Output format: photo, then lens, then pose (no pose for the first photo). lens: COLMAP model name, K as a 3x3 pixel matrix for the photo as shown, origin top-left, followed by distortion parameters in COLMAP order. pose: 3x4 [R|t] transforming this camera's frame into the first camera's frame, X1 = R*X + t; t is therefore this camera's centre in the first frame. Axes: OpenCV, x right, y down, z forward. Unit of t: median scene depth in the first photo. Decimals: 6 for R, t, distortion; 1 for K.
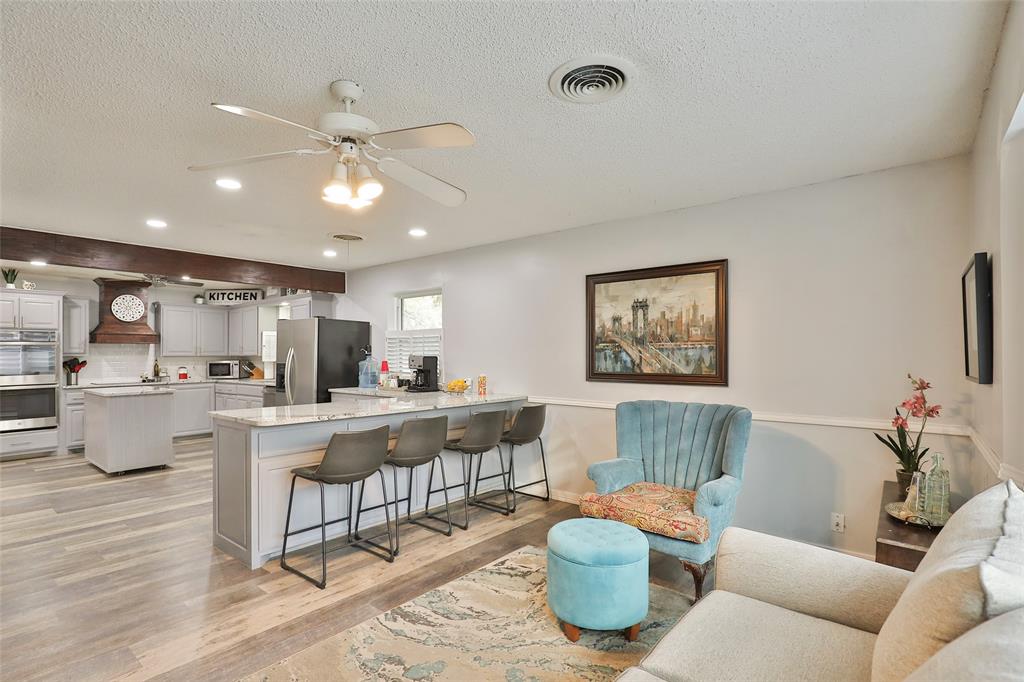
lens RADIAL K [[497.3, 0, 508.2], [0, 497.3, 352.7], [0, 0, 1]] dist [-0.016989, 0.005358]
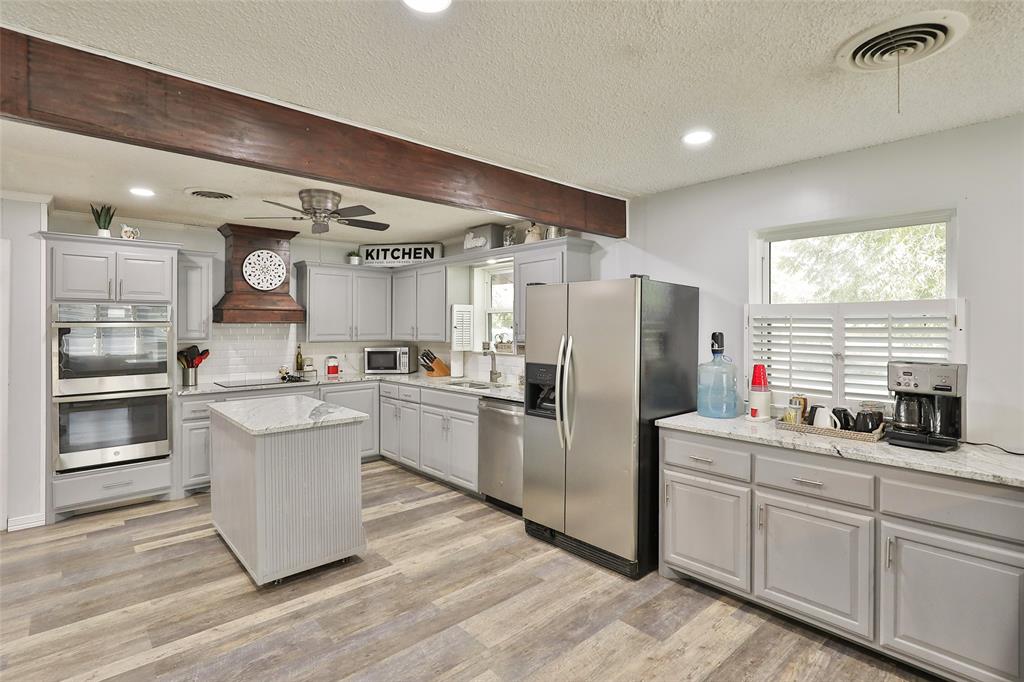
lens RADIAL K [[497.3, 0, 502.6], [0, 497.3, 327.3], [0, 0, 1]] dist [-0.016989, 0.005358]
pose [[0.988704, 0.005920, -0.149763, -0.475790], [-0.005074, 0.999969, 0.006026, -0.025353], [0.149794, -0.005198, 0.988704, 0.521393]]
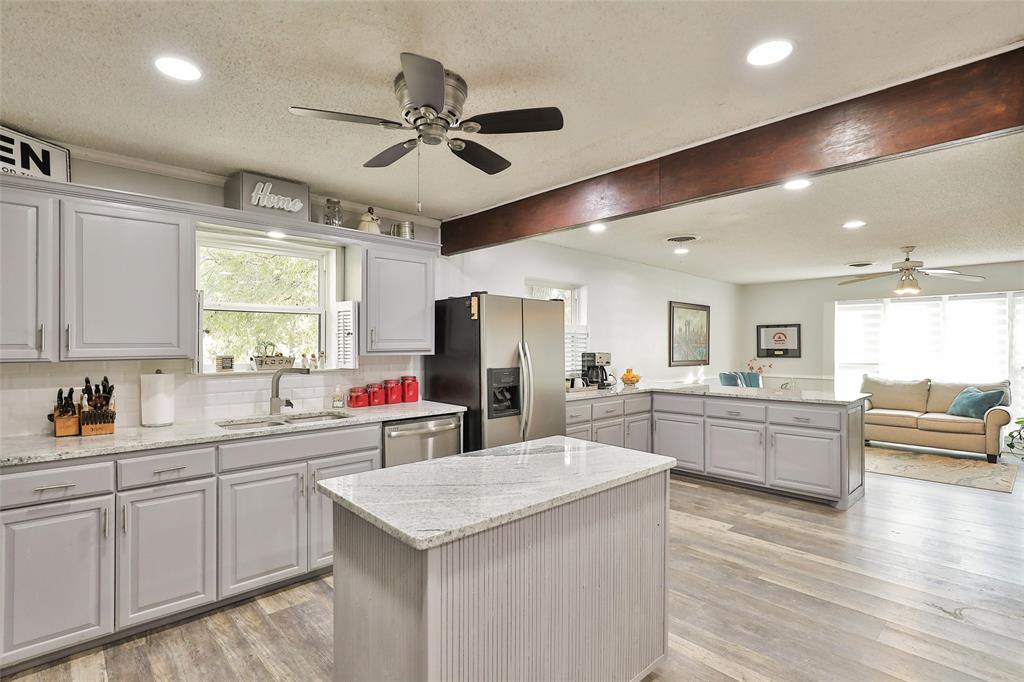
lens RADIAL K [[497.3, 0, 517.5], [0, 497.3, 346.8], [0, 0, 1]] dist [-0.016989, 0.005358]
pose [[0.115465, 0.005259, 0.993298, -1.178589], [-0.000031, 0.999986, -0.005291, 0.000028], [-0.993312, 0.000581, 0.115464, 1.038951]]
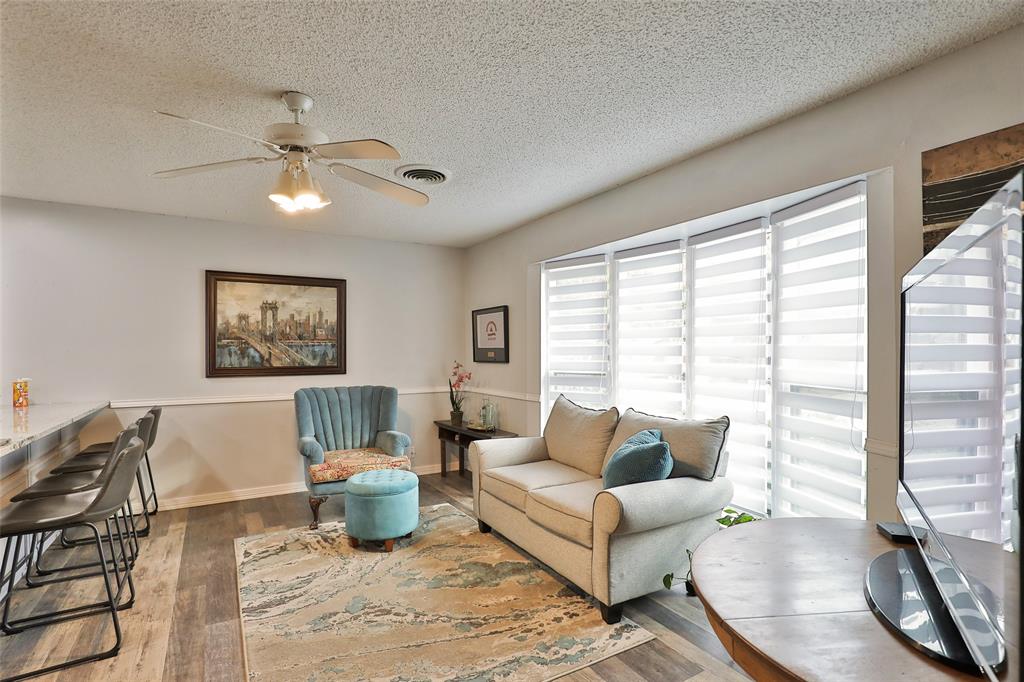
lens RADIAL K [[497.3, 0, 512.3], [0, 497.3, 348.7], [0, 0, 1]] dist [-0.016989, 0.005358]
pose [[0.332524, -0.000399, 0.943095, -0.451041], [-0.000879, 0.999999, 0.000733, -0.001115], [-0.943094, -0.001072, 0.332523, 0.080613]]
